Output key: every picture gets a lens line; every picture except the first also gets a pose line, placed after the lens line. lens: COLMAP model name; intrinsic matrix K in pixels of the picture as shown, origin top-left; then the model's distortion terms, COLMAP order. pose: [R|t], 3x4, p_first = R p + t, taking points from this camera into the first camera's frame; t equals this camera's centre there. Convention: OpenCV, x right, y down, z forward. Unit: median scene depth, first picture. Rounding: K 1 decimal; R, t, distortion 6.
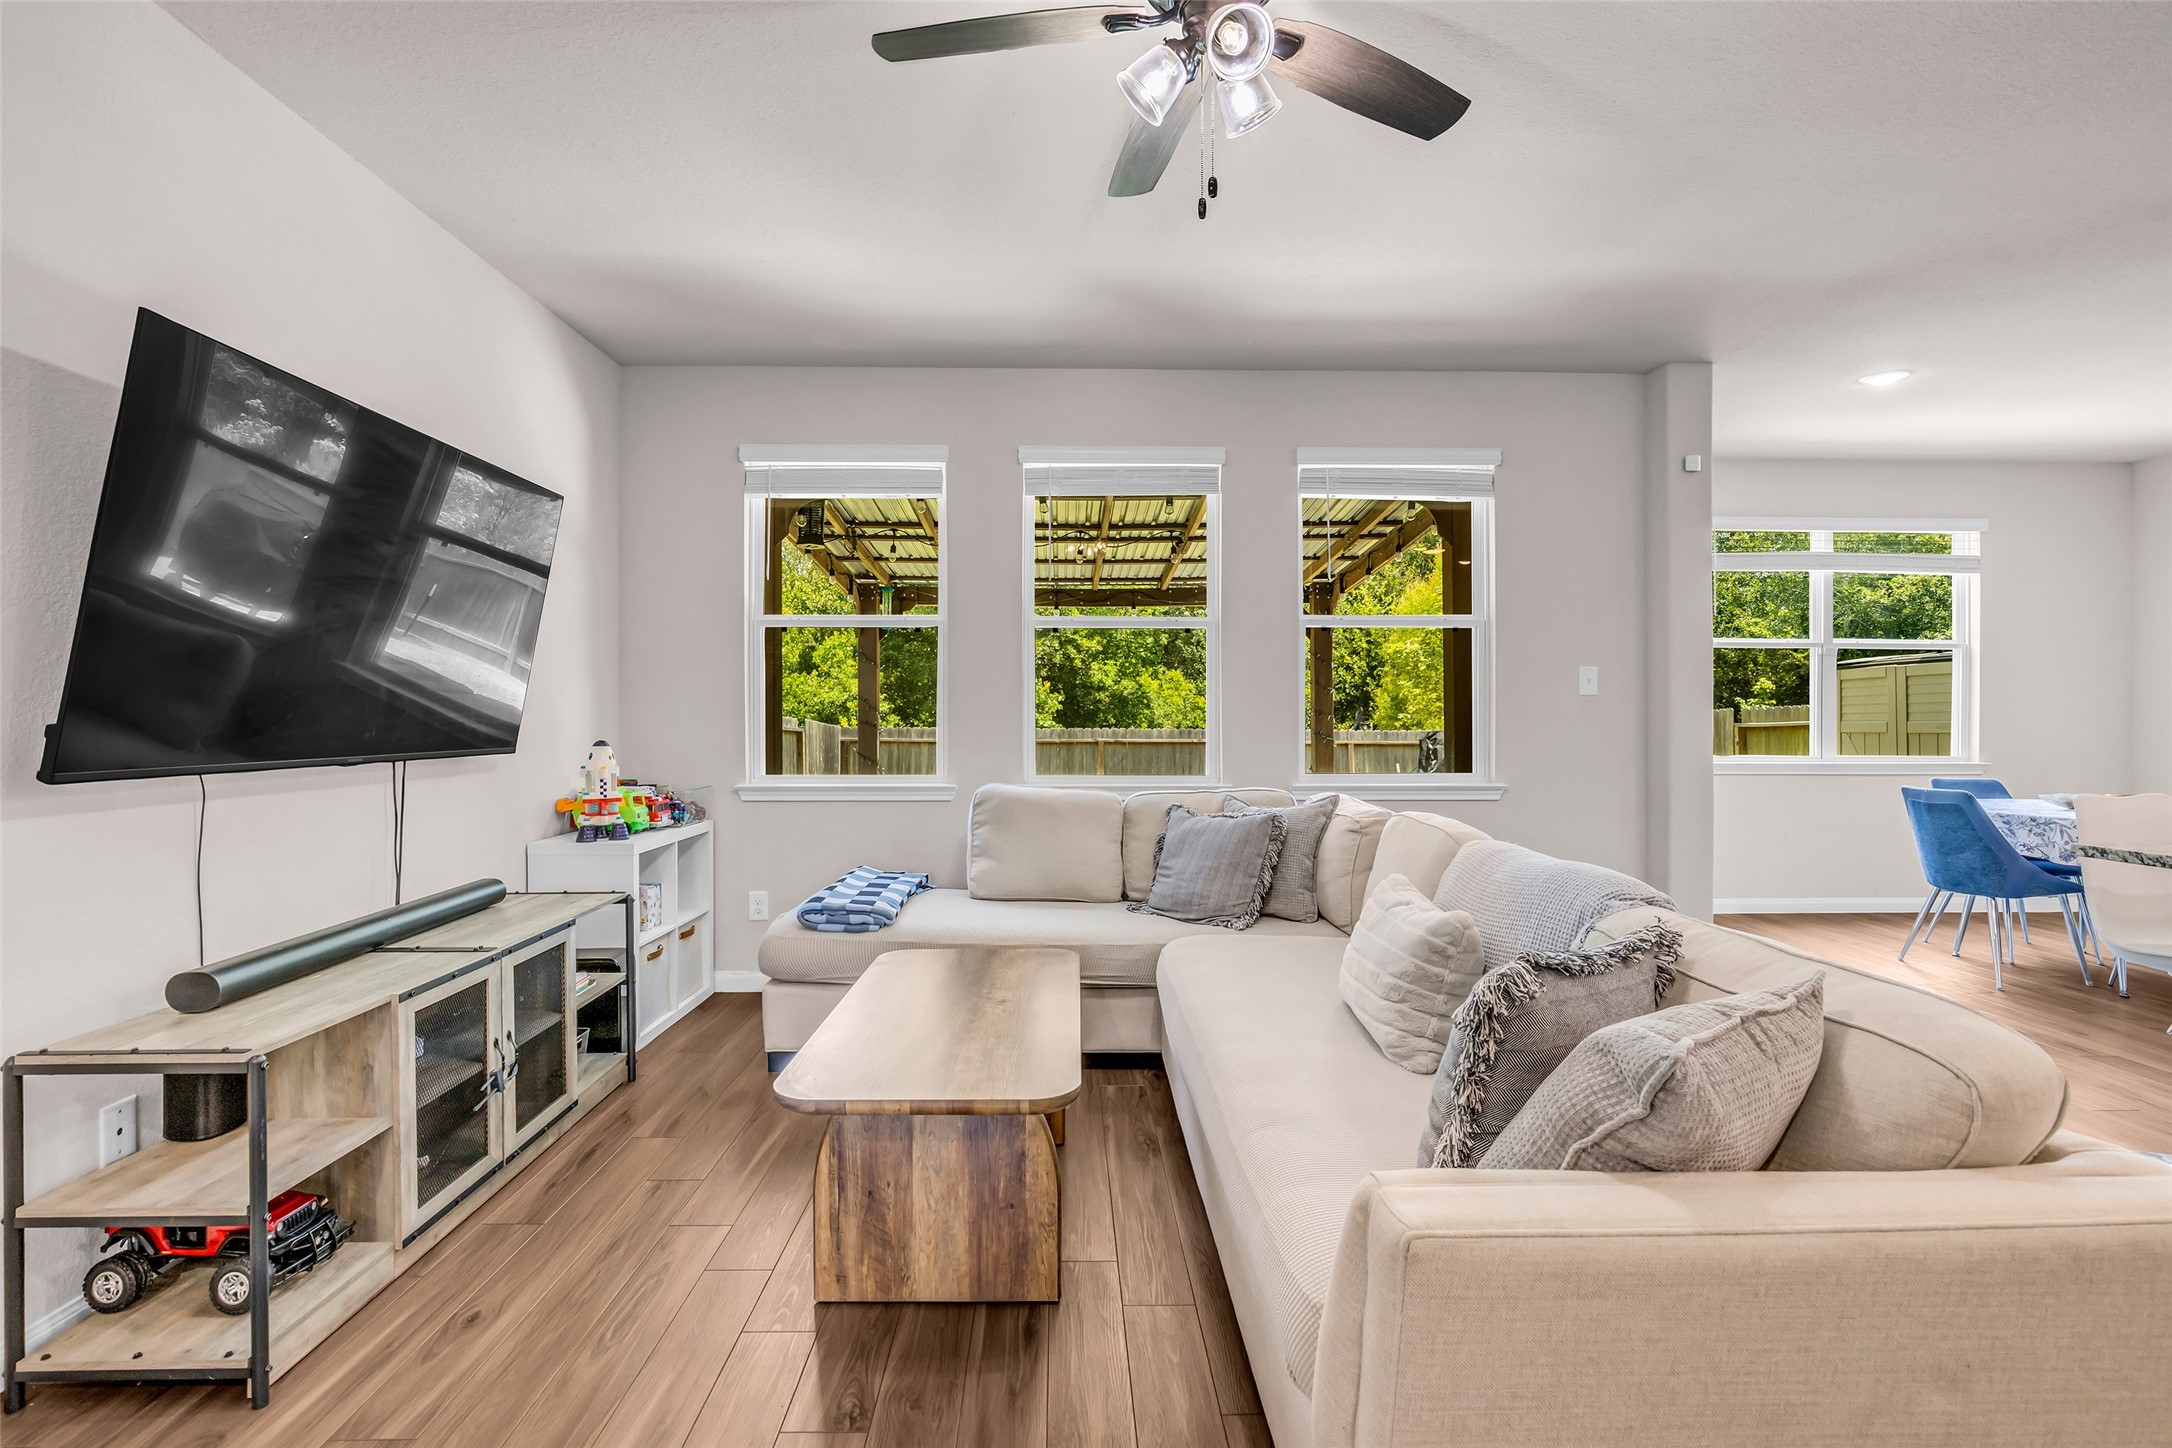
lens RADIAL K [[1008.0, 0, 1078.4], [0, 1008.0, 716.6], [0, 0, 1]] dist [-0.013980, 0.003488]
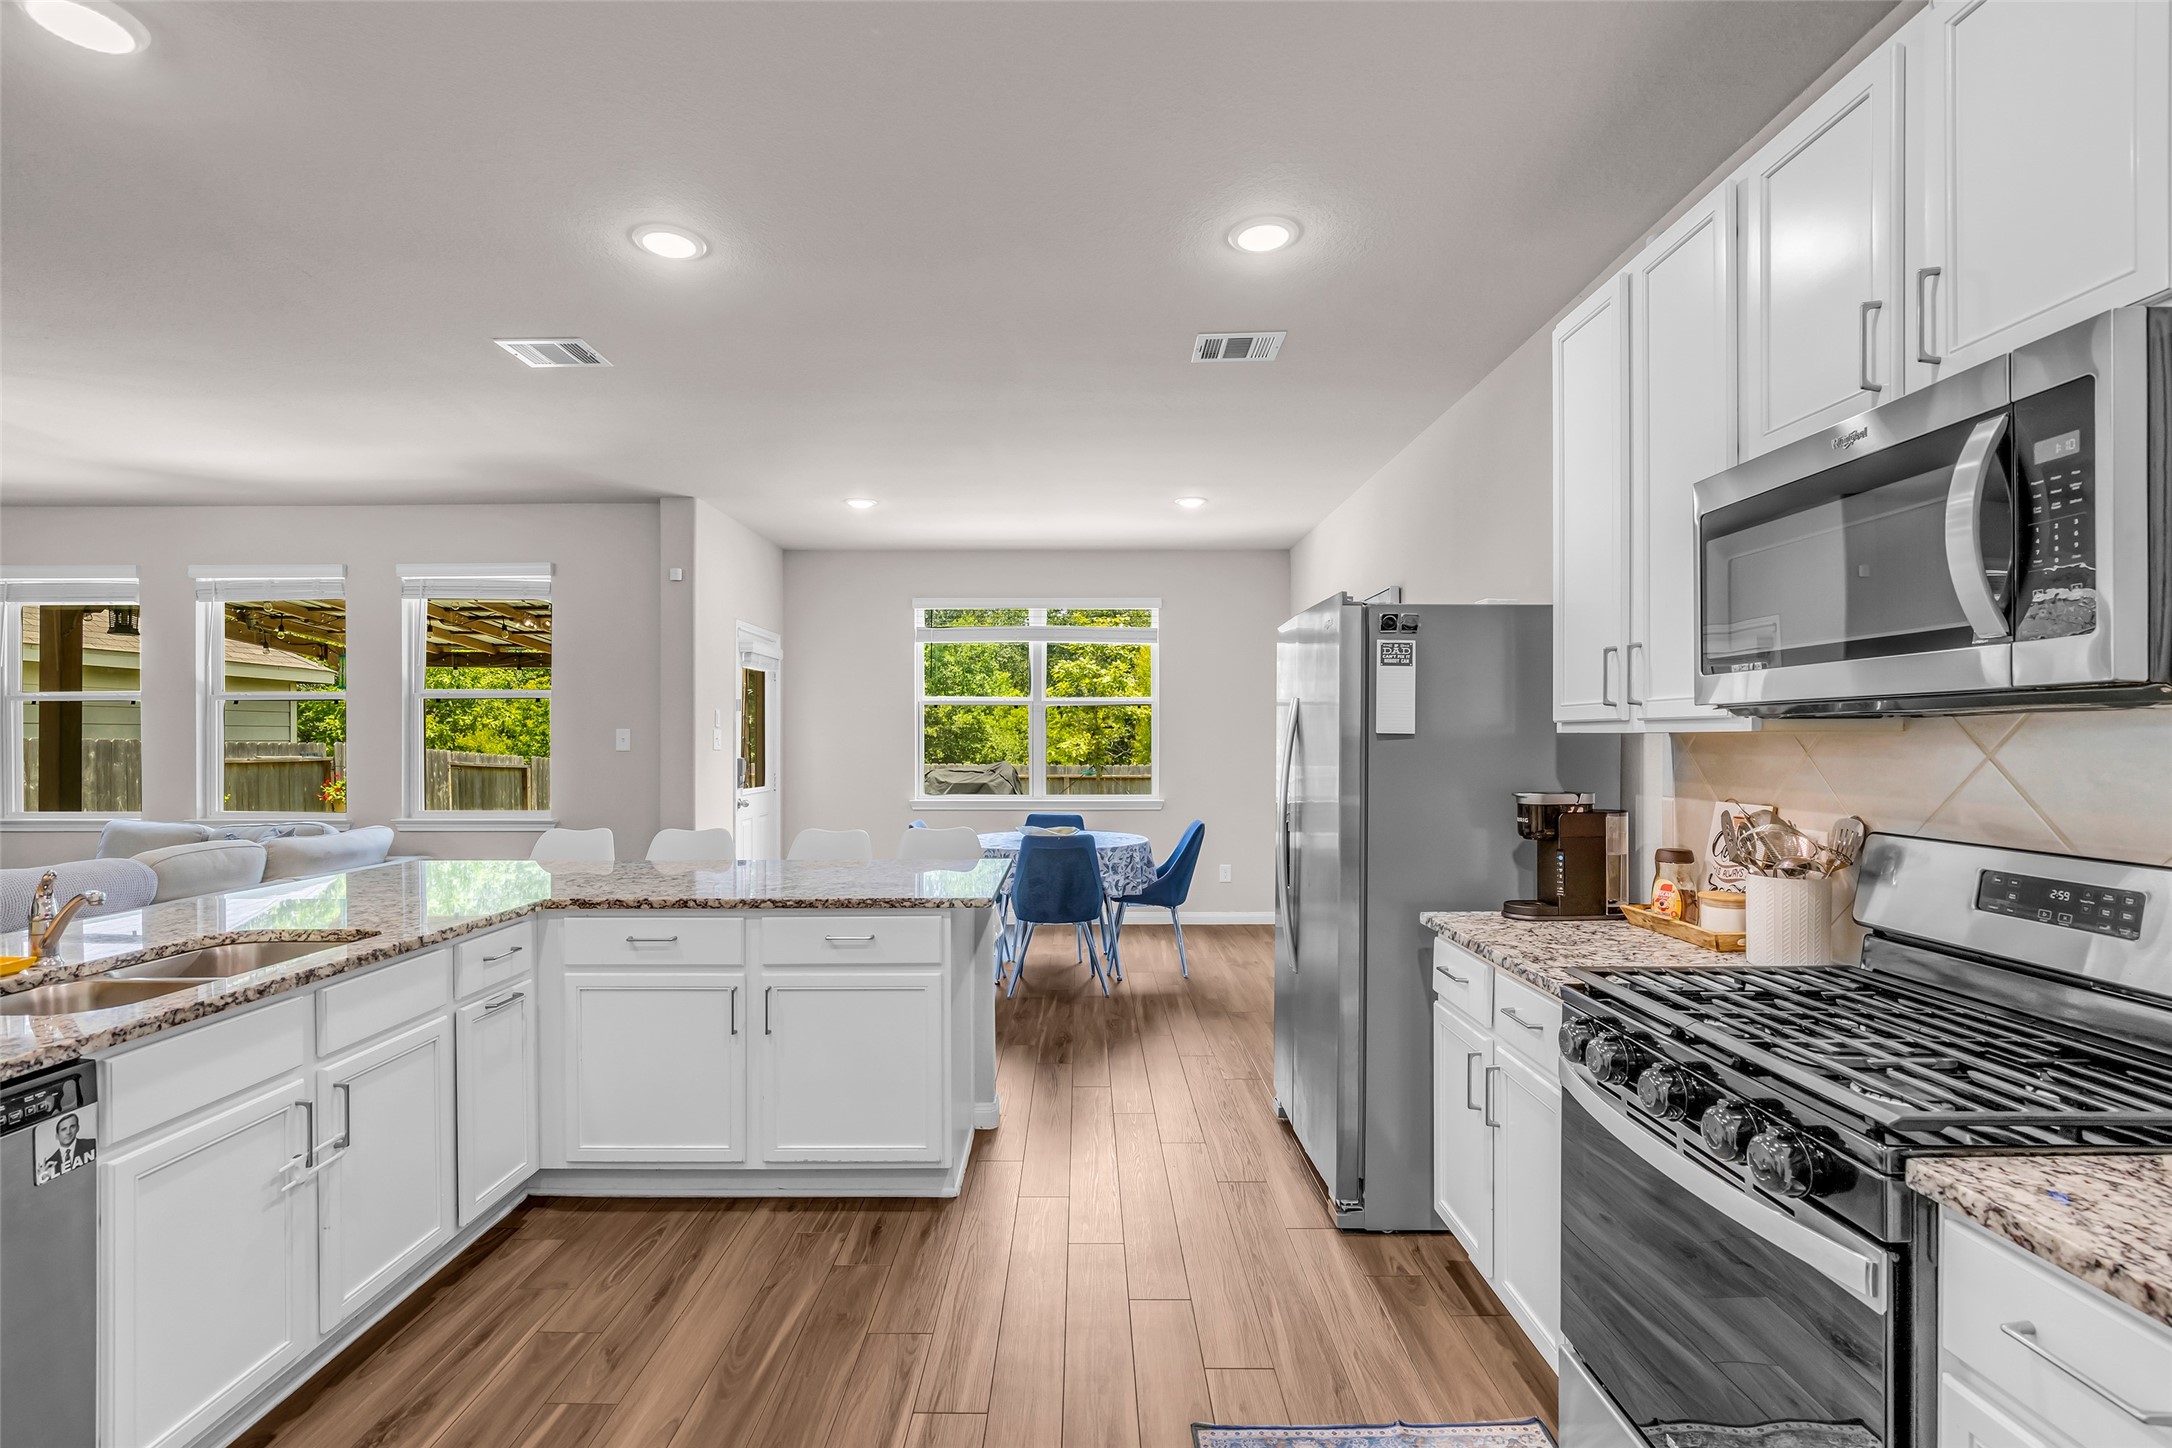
lens RADIAL K [[1008.0, 0, 1080.6], [0, 1008.0, 740.8], [0, 0, 1]] dist [-0.013980, 0.003488]
pose [[0.999419, -0.000376, -0.034086, 1.514401], [0.000181, 0.999984, -0.005714, -0.036109], [0.034087, 0.005705, 0.999403, -0.366784]]
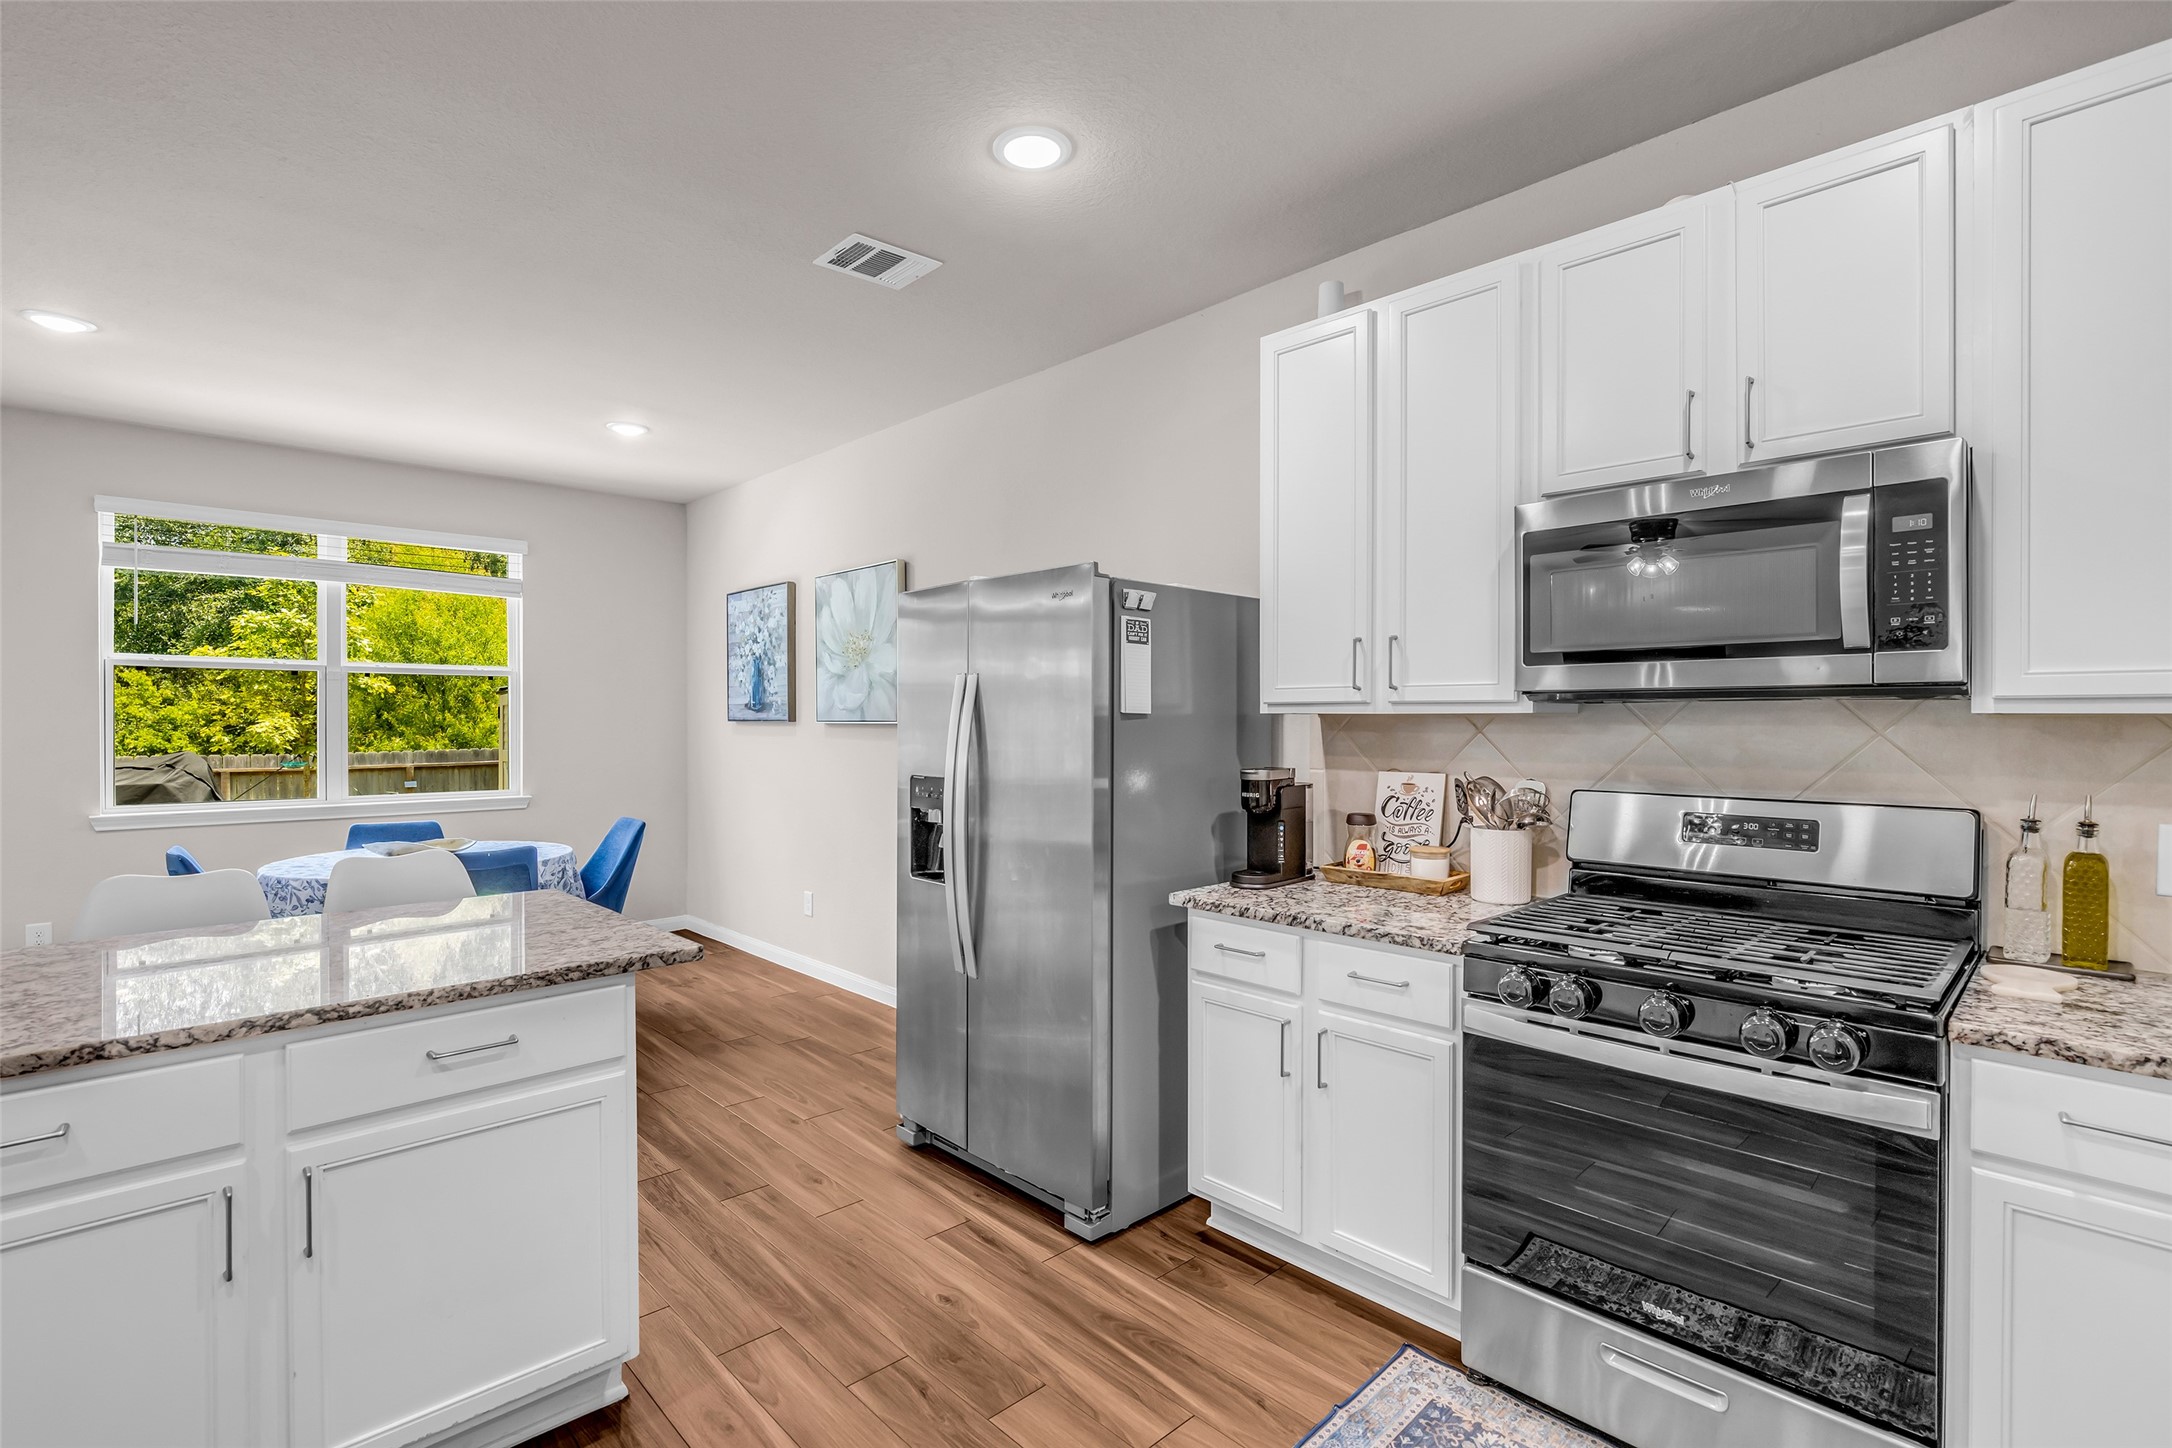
lens RADIAL K [[1008.0, 0, 1078.5], [0, 1008.0, 723.7], [0, 0, 1]] dist [-0.013980, 0.003488]
pose [[0.746697, -0.002083, 0.665161, 1.179785], [0.004200, 0.999990, -0.001583, -0.037427], [-0.665151, 0.003975, 0.746698, -0.108175]]
